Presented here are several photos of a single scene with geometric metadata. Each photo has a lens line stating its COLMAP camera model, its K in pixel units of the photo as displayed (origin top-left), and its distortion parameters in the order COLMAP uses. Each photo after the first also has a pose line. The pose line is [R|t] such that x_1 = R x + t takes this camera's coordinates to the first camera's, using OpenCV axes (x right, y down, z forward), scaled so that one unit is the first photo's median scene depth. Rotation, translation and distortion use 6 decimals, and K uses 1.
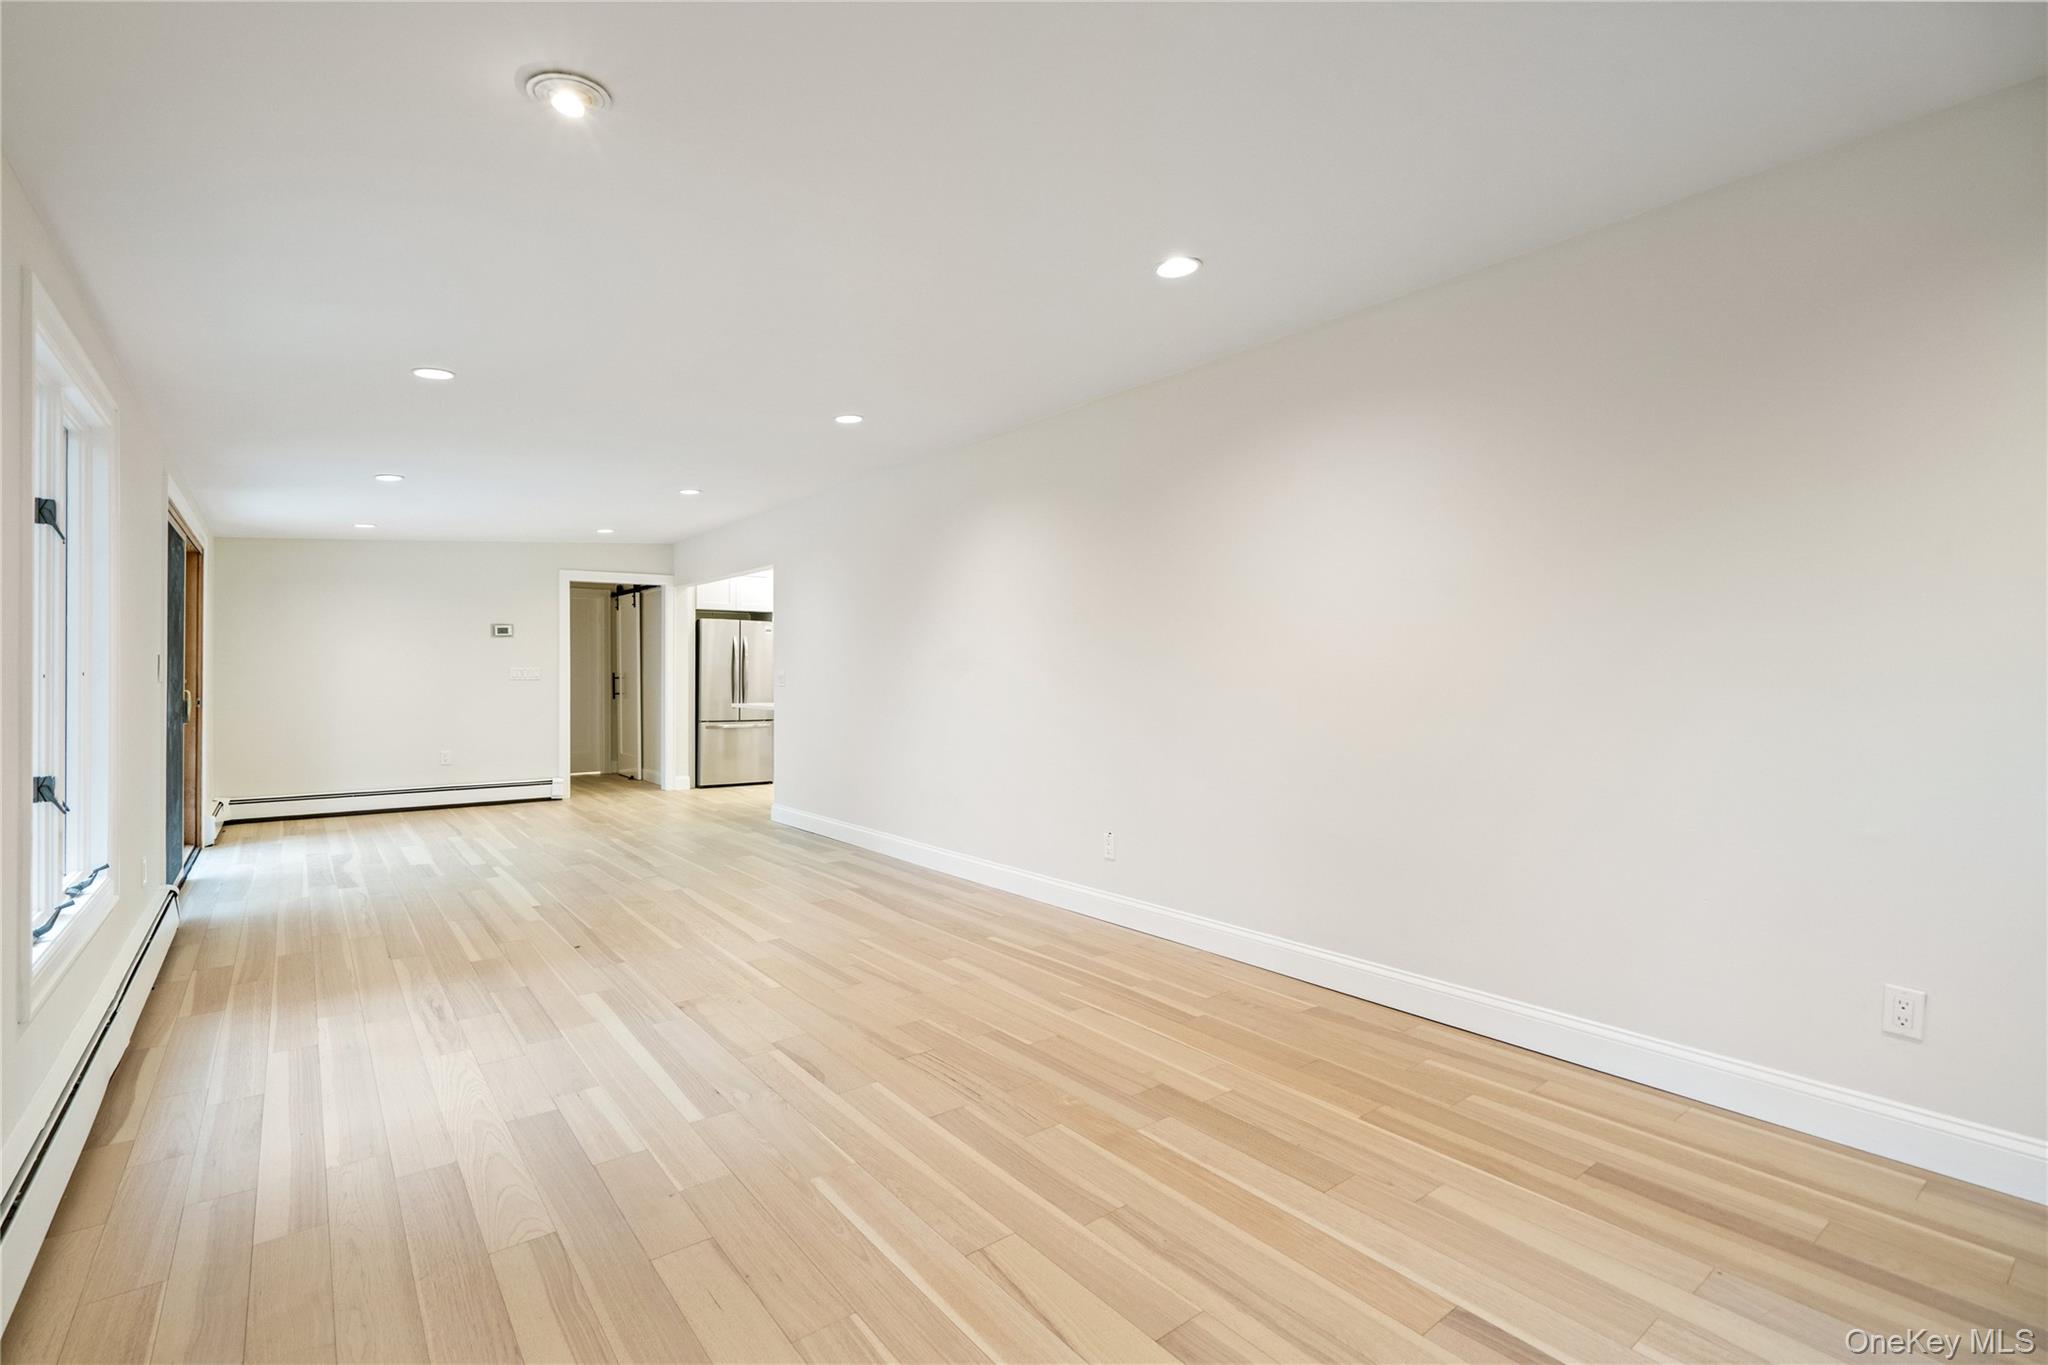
lens RADIAL K [[925.2, 0, 1013.1], [0, 925.2, 686.8], [0, 0, 1]] dist [-0.003592, 0.000054]
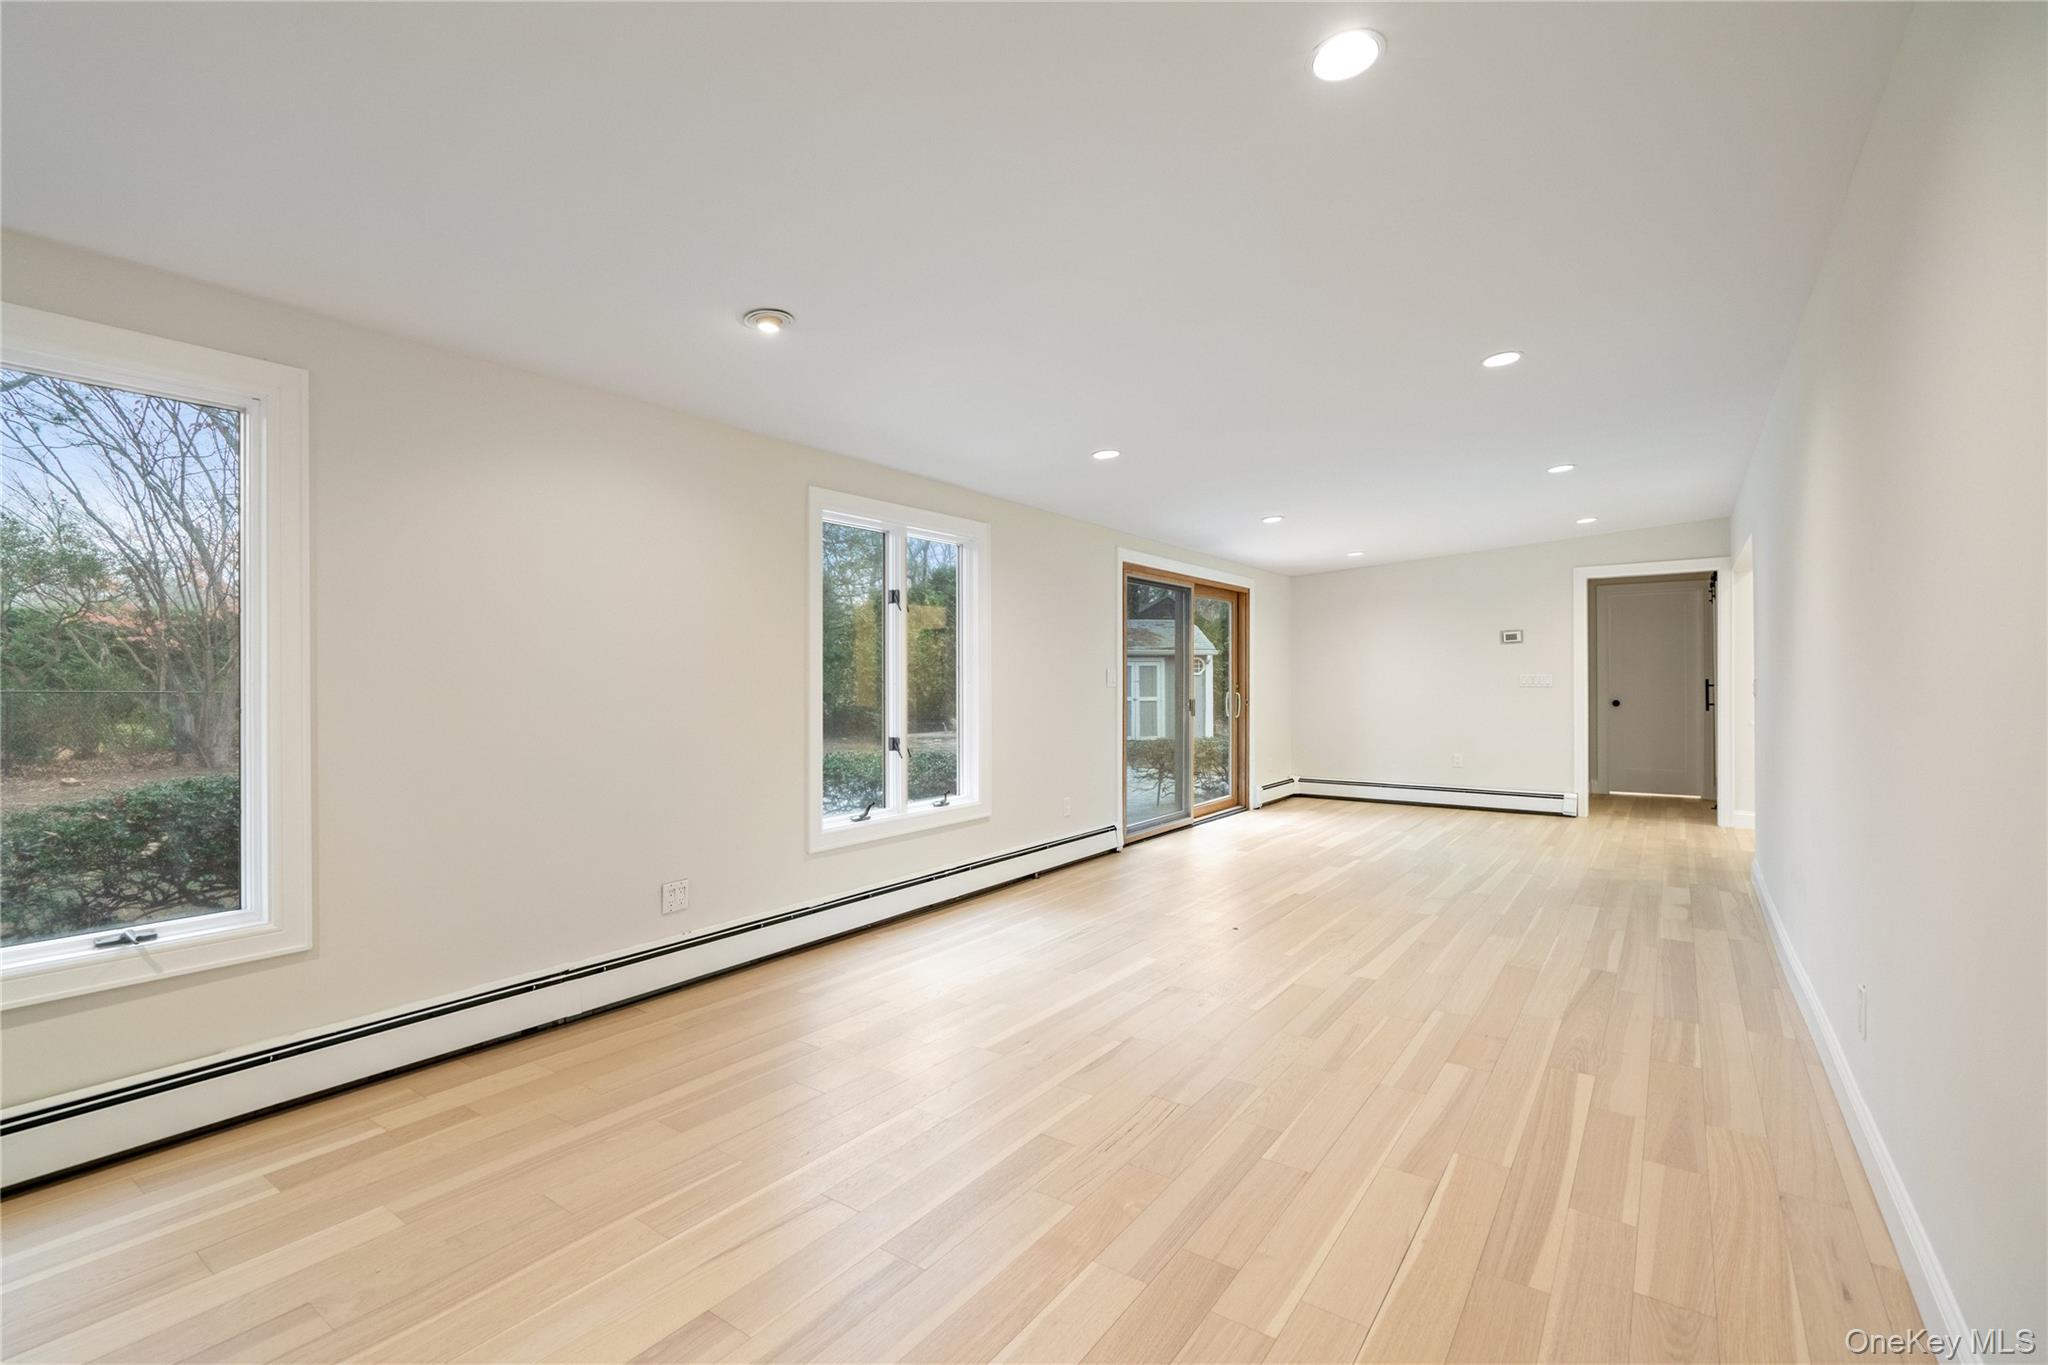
lens RADIAL K [[933.4, 0, 1003.0], [0, 933.4, 672.5], [0, 0, 1]] dist [-0.003575, 0.000304]
pose [[0.279547, -0.009110, -0.960089, 0.606883], [-0.011109, 0.999857, -0.012722, -0.008943], [0.960068, 0.014222, 0.279406, 0.477906]]
